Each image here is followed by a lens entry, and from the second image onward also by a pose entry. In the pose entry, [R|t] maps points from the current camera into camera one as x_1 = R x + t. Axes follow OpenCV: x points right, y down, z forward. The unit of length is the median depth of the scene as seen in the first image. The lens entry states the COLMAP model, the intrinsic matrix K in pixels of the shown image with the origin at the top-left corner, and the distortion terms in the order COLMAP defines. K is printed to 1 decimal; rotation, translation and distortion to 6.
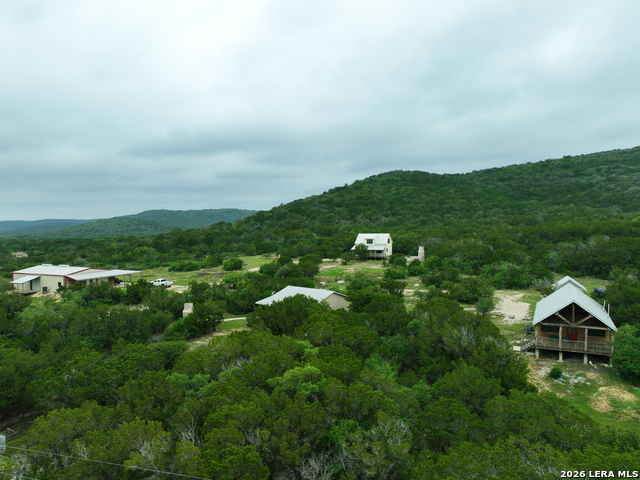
lens RADIAL K [[452.6, 0, 320.3], [0, 452.6, 238.6], [0, 0, 1]] dist [0.007262, 0.006493]
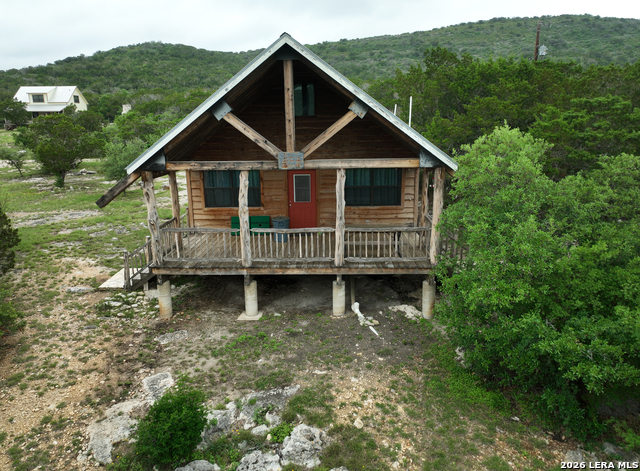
lens RADIAL K [[452.6, 0, 318.2], [0, 452.6, 237.2], [0, 0, 1]] dist [0.007262, 0.006493]
pose [[0.906157, -0.103106, 0.410182, 0.180269], [0.018693, 0.978645, 0.204704, 0.069381], [-0.422529, -0.177827, 0.888733, 0.299937]]
